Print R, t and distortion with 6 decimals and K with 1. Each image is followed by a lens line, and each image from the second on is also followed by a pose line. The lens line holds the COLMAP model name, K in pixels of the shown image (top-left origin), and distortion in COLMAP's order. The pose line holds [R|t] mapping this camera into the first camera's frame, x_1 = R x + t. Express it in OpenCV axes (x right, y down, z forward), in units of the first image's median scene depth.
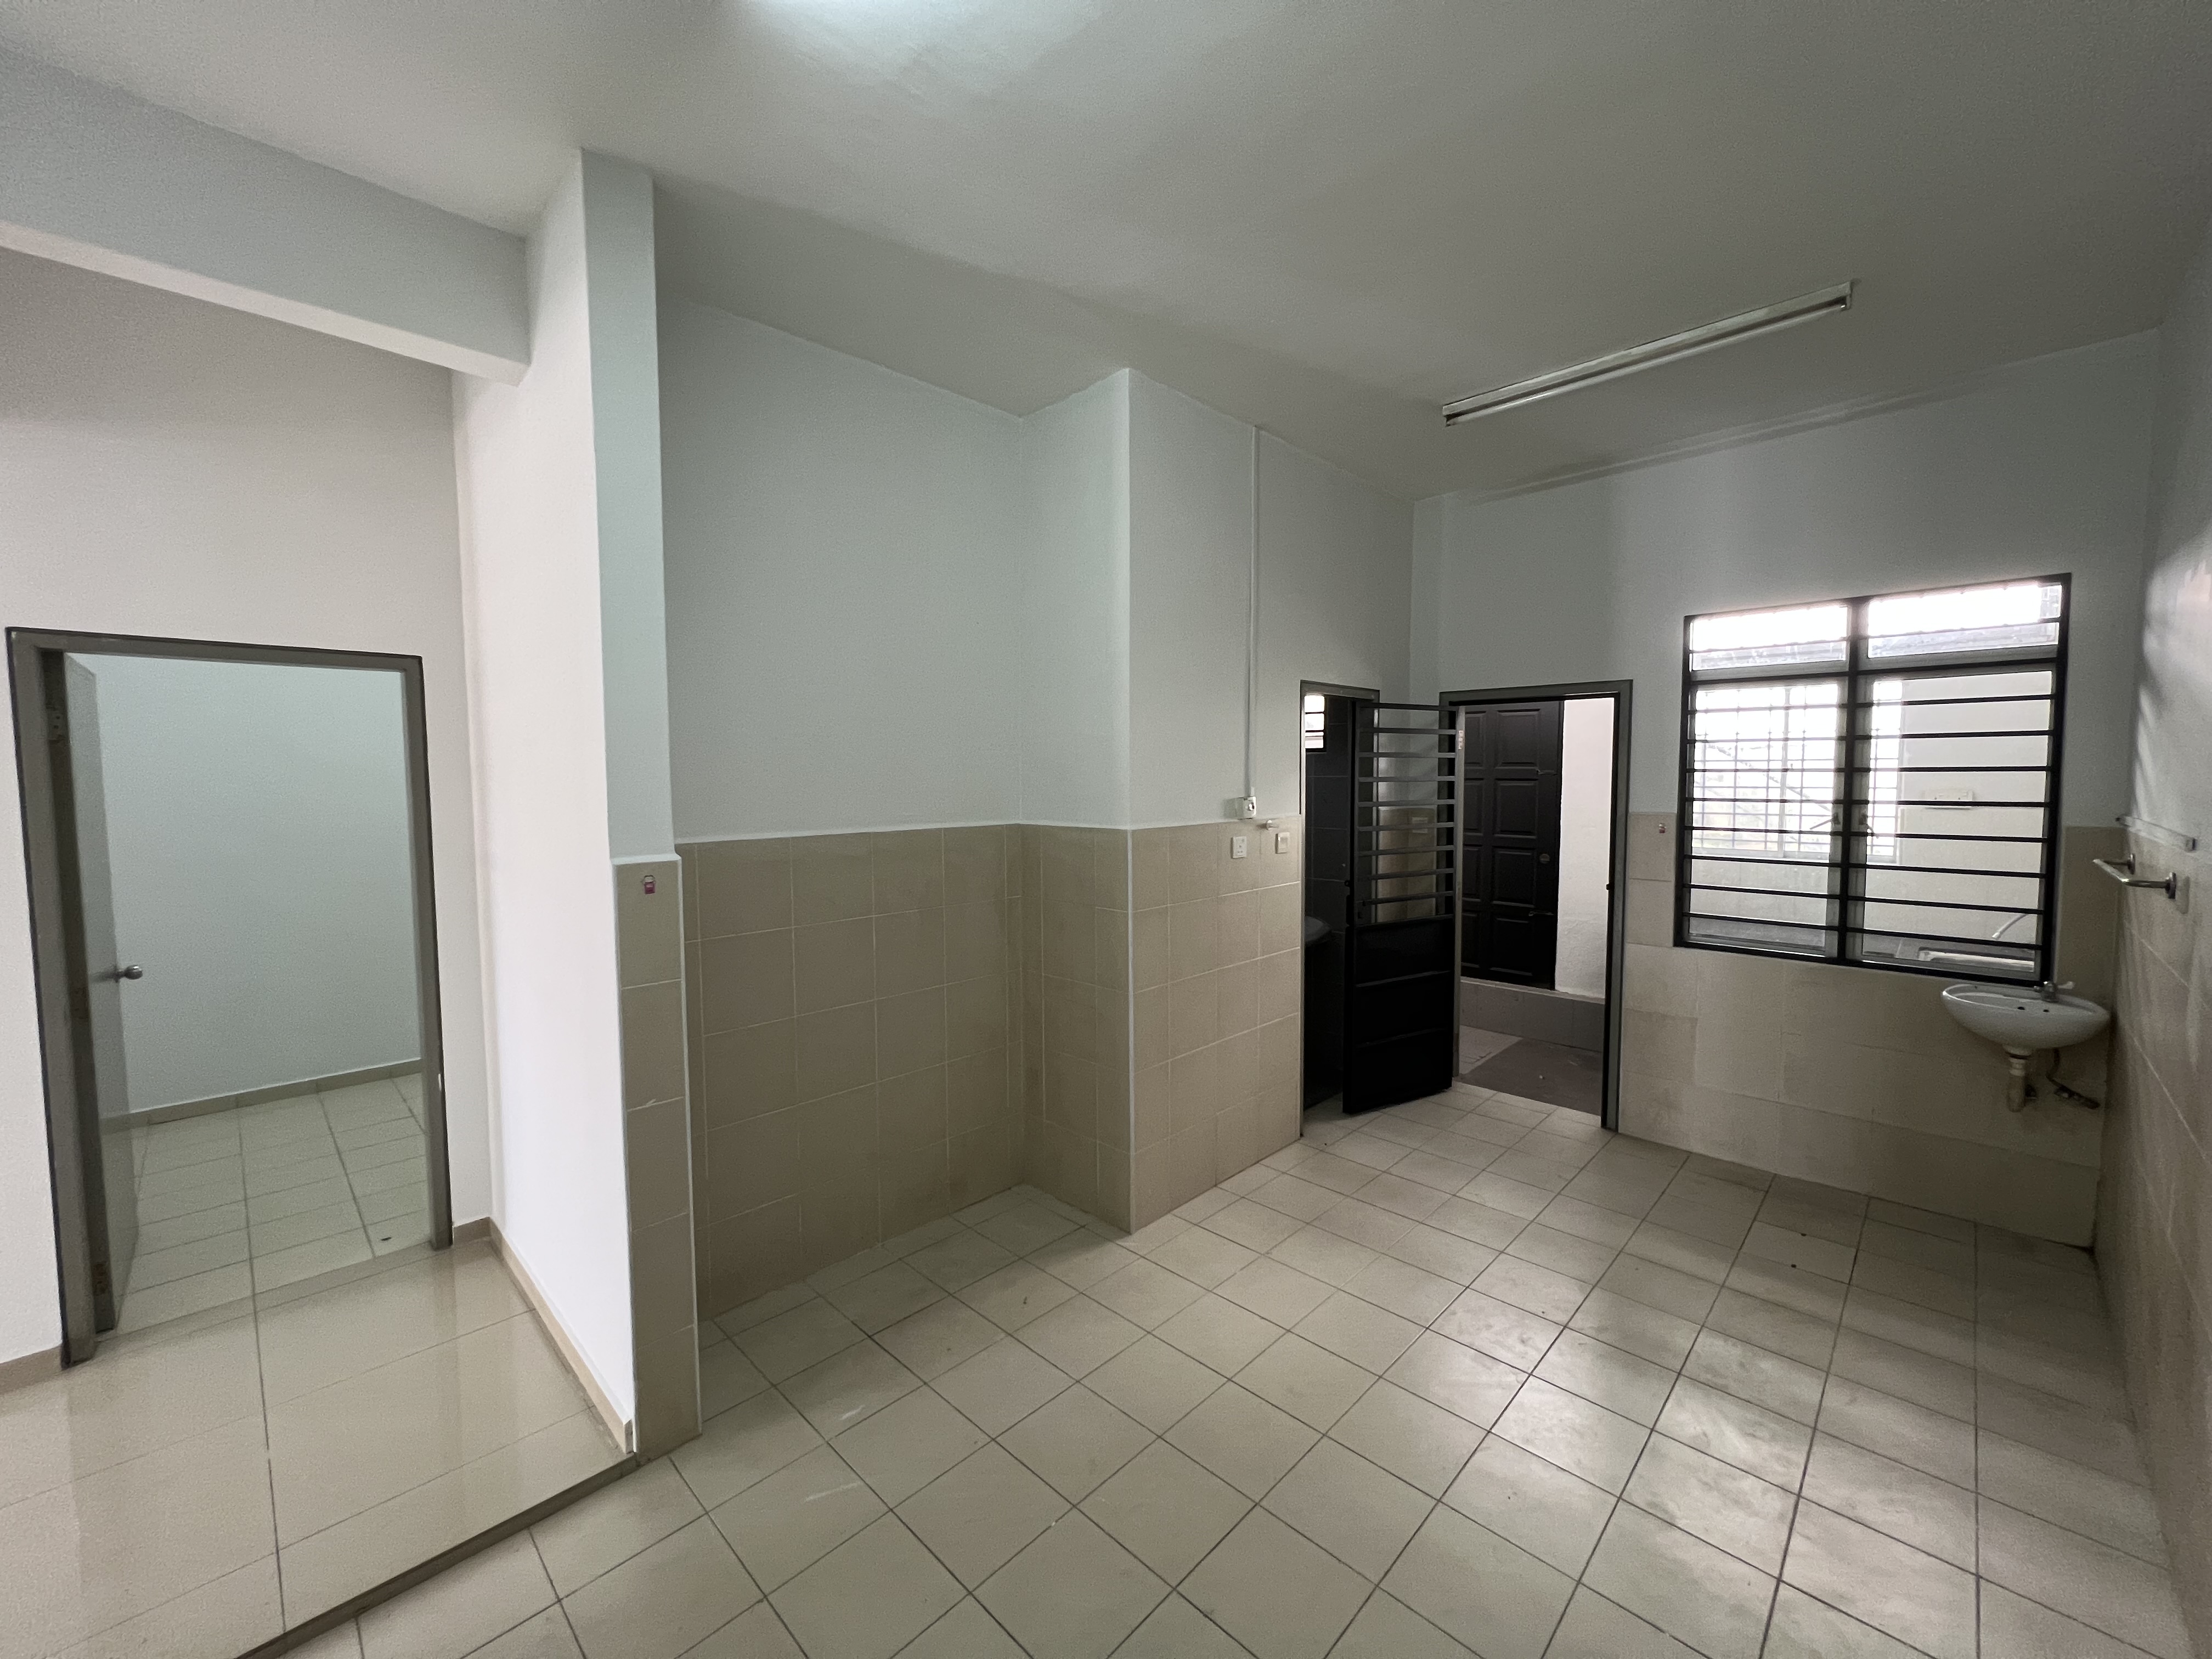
lens RADIAL K [[875.4, 0, 1090.9], [0, 875.4, 832.1], [0, 0, 1]] dist [0.002739, 0.000105]
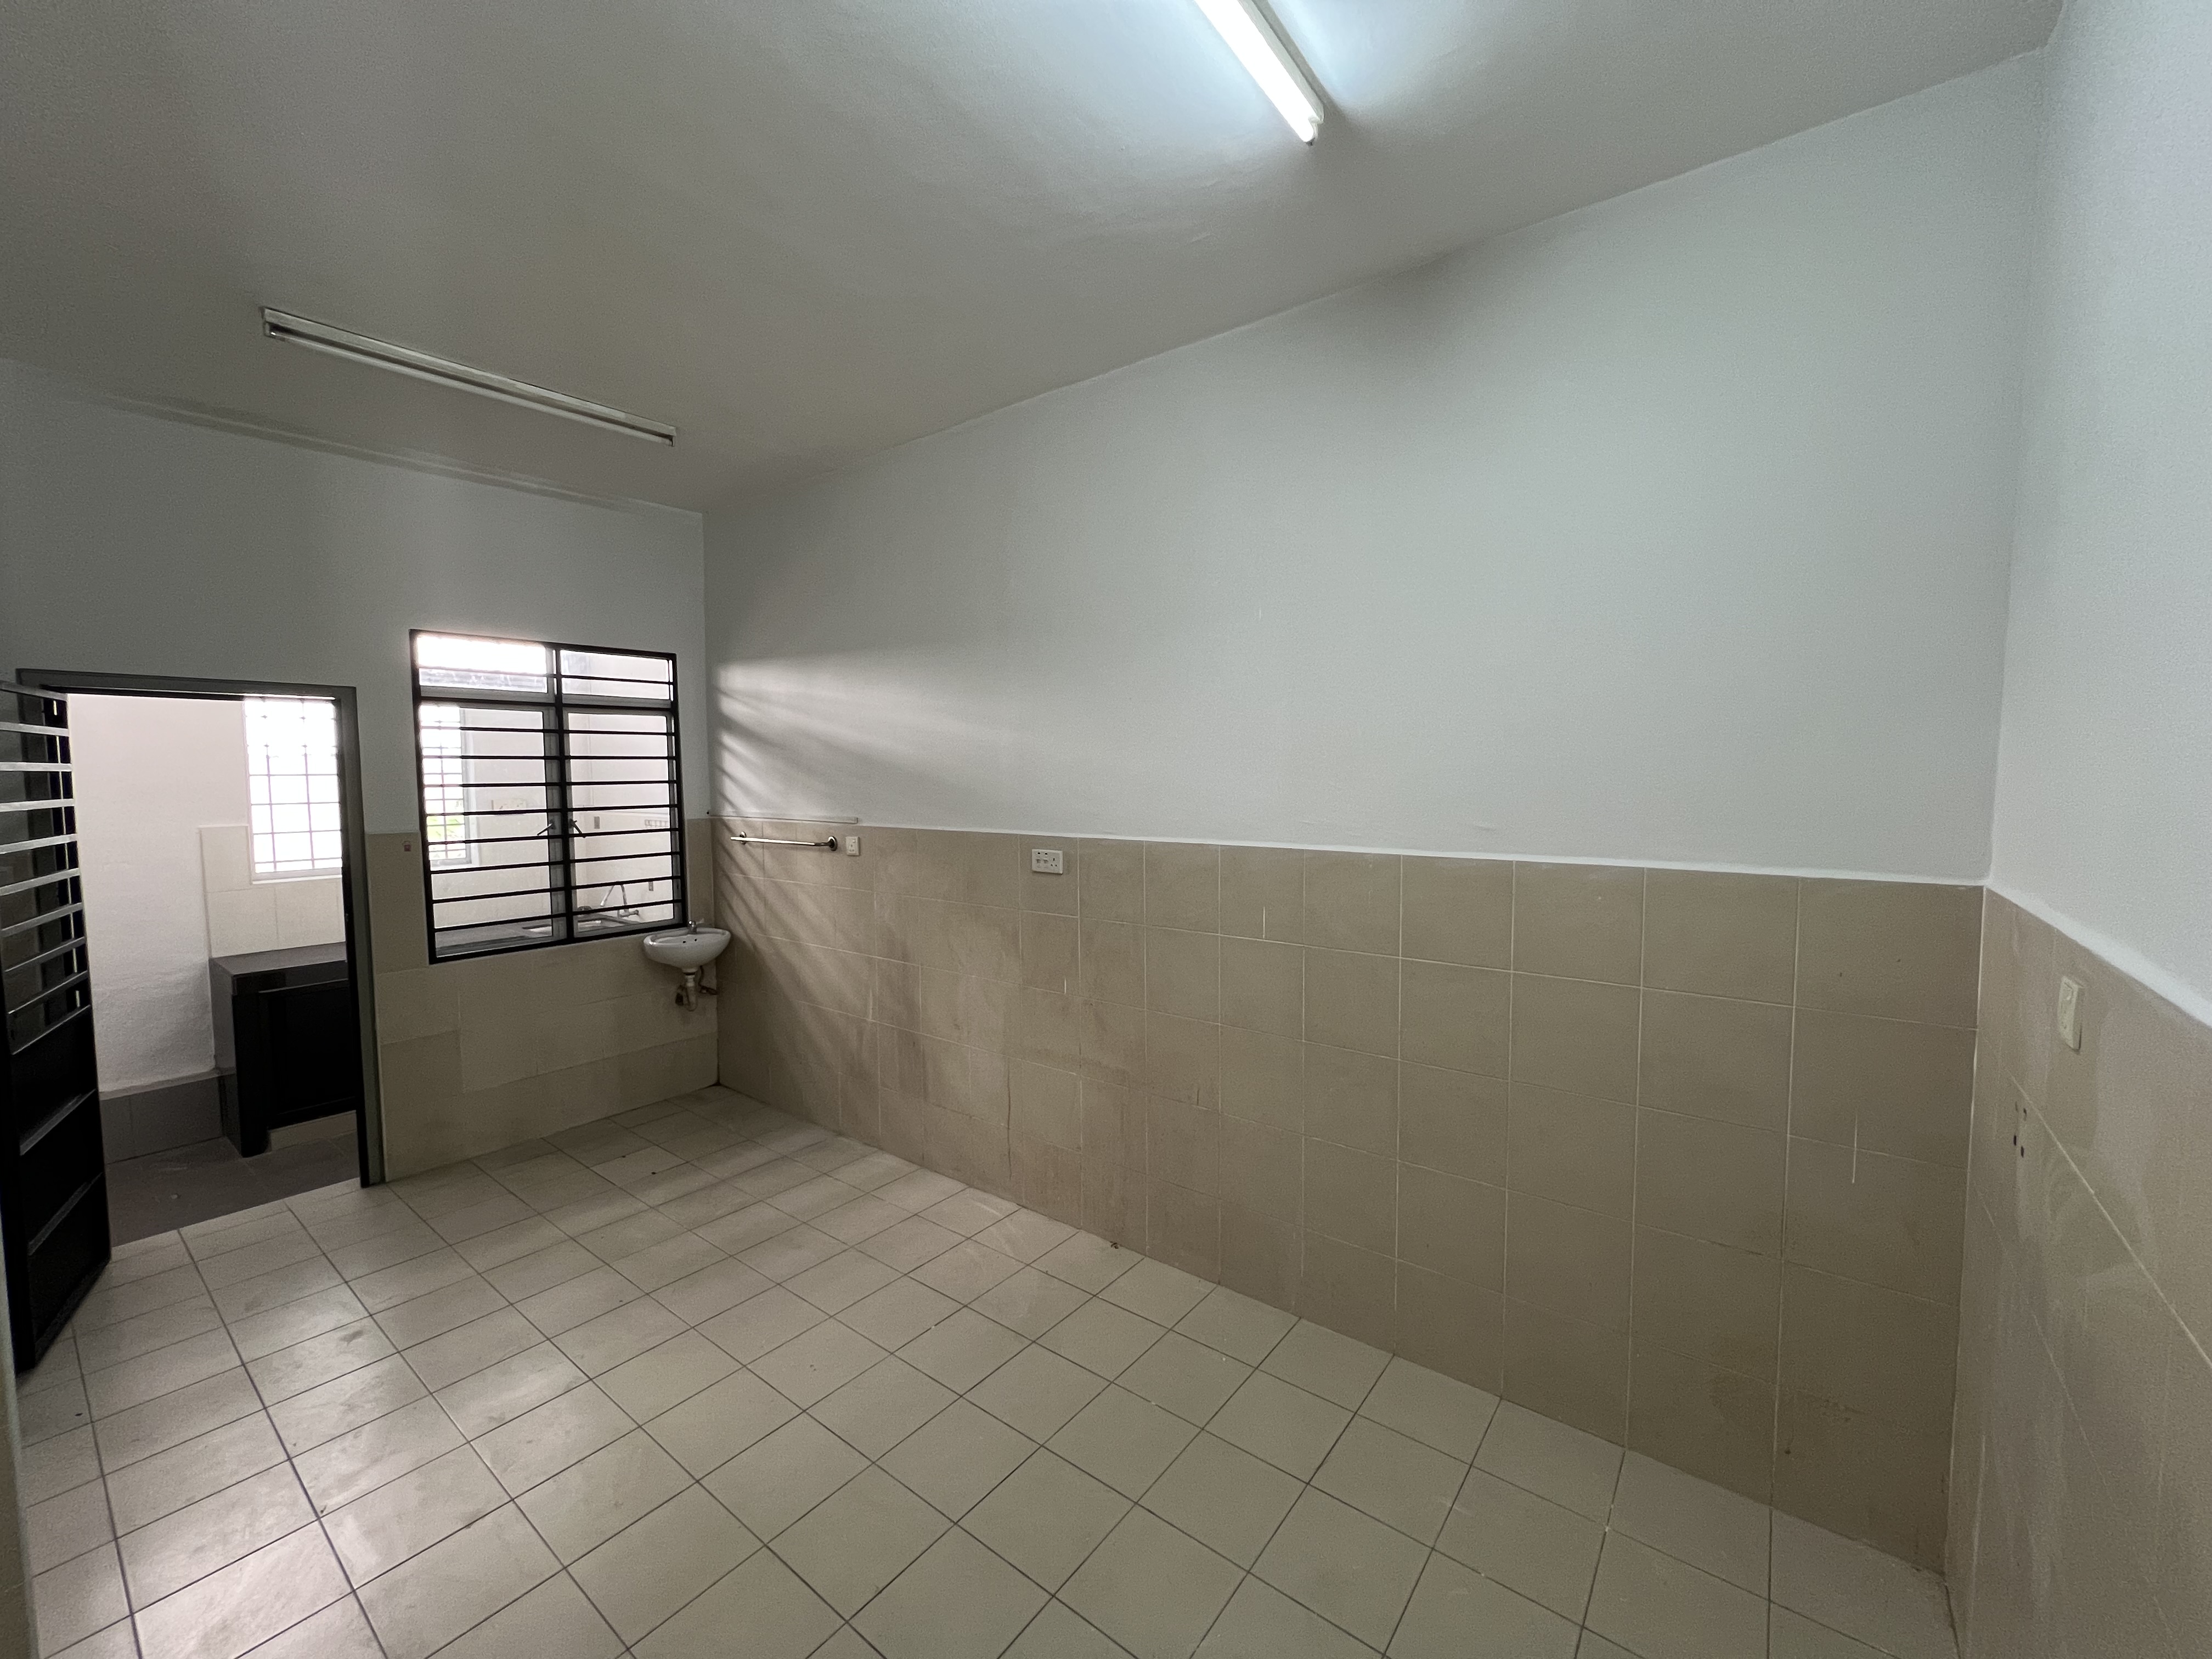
lens RADIAL K [[907.1, 0, 1099.7], [0, 907.1, 832.6], [0, 0, 1]] dist [-0.001261, -0.000008]
pose [[-0.116228, -0.058560, 0.991495, -0.522560], [0.080805, 0.994394, 0.068204, -0.031319], [-0.989930, 0.088045, -0.110845, 0.442334]]
